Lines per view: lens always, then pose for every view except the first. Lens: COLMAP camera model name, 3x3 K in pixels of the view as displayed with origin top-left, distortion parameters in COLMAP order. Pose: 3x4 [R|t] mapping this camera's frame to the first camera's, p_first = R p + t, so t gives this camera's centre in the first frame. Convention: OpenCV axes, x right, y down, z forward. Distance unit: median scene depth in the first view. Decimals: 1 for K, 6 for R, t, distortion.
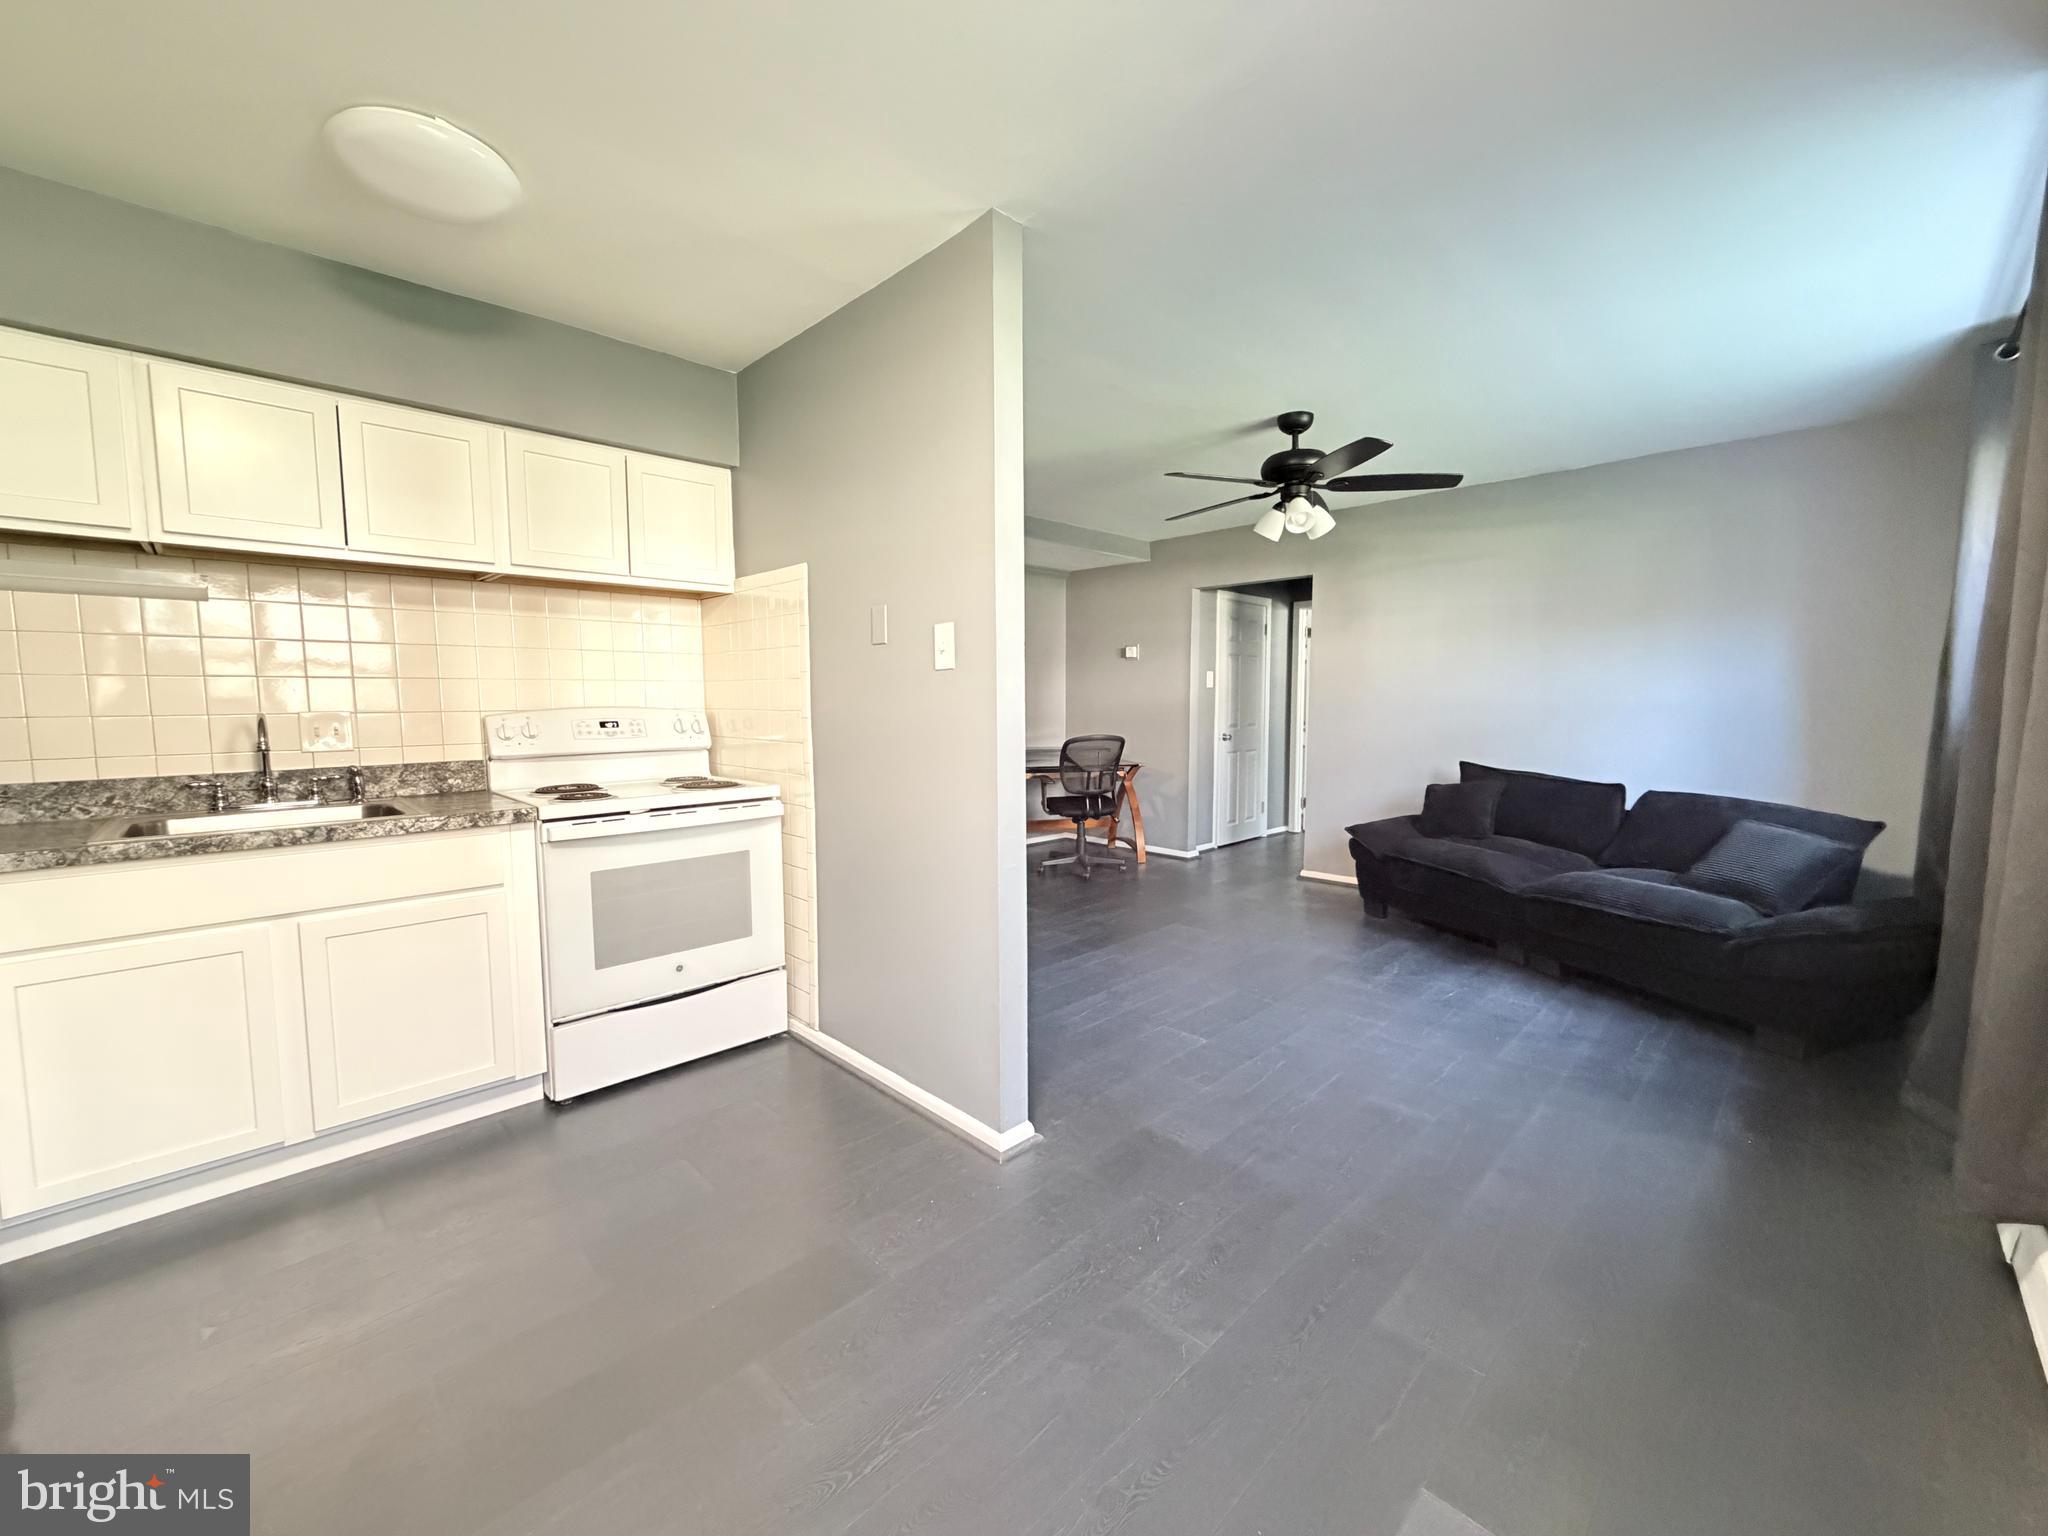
lens RADIAL K [[818.8, 0, 1026.6], [0, 818.8, 769.6], [0, 0, 1]] dist [0.000750, 0.000003]
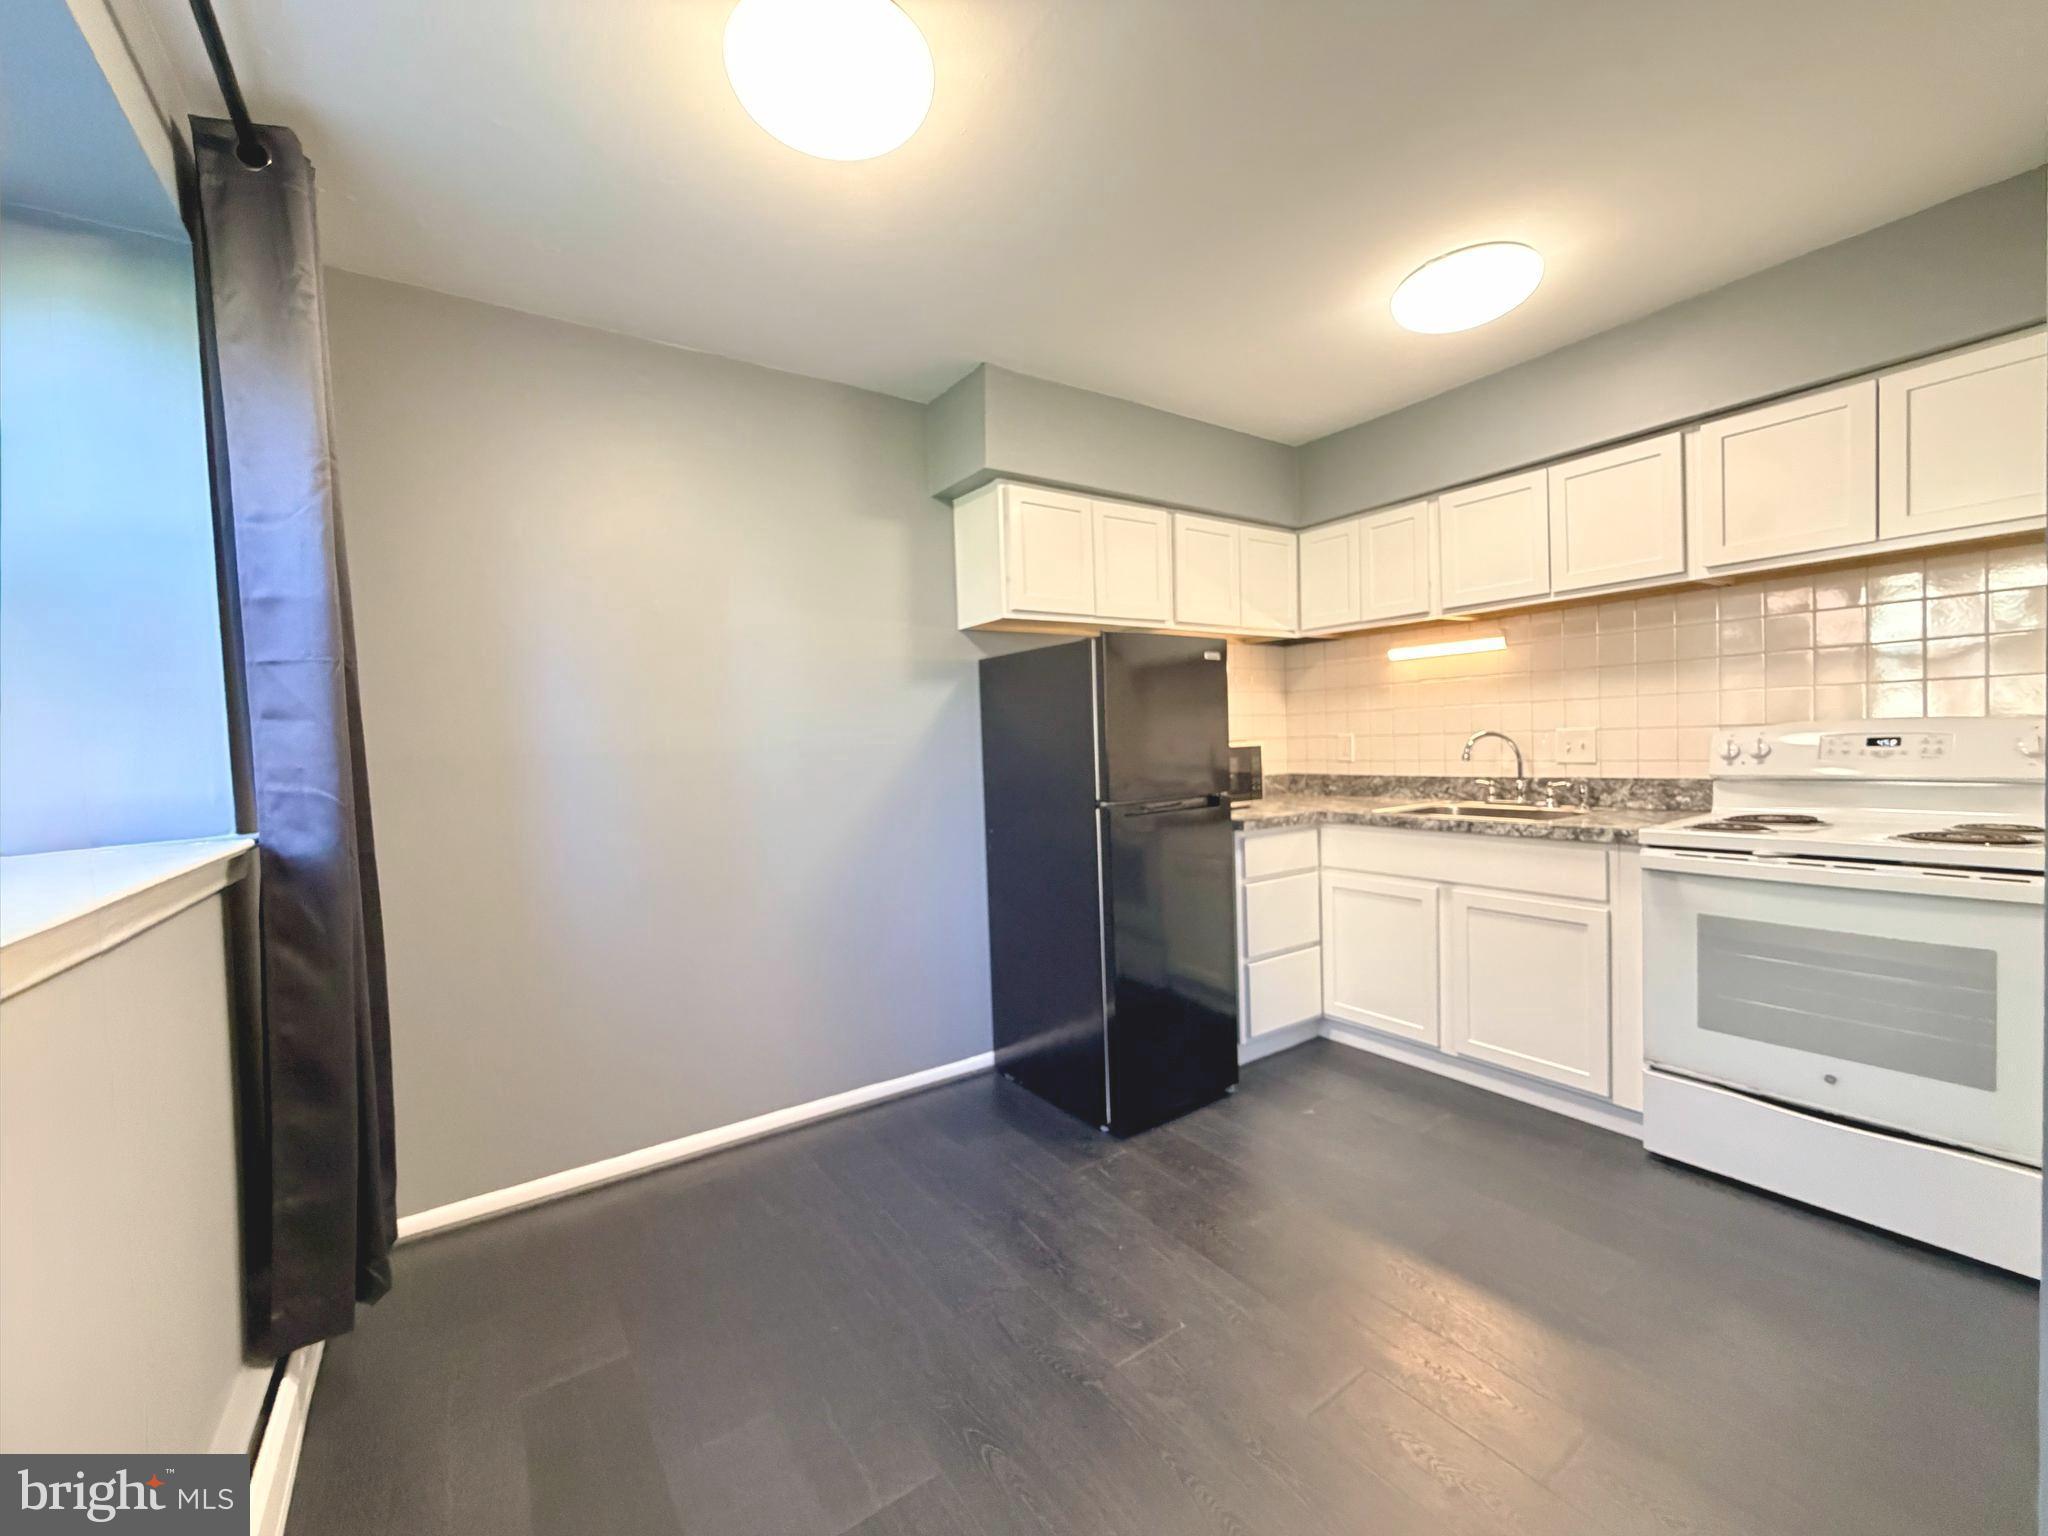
lens RADIAL K [[818.8, 0, 1026.4], [0, 818.8, 766.6], [0, 0, 1]] dist [0.000750, 0.000003]
pose [[-0.175512, 0.042575, -0.983556, 0.416574], [-0.047326, 0.997545, 0.051625, -0.039276], [0.983339, 0.055608, -0.173066, 0.418078]]
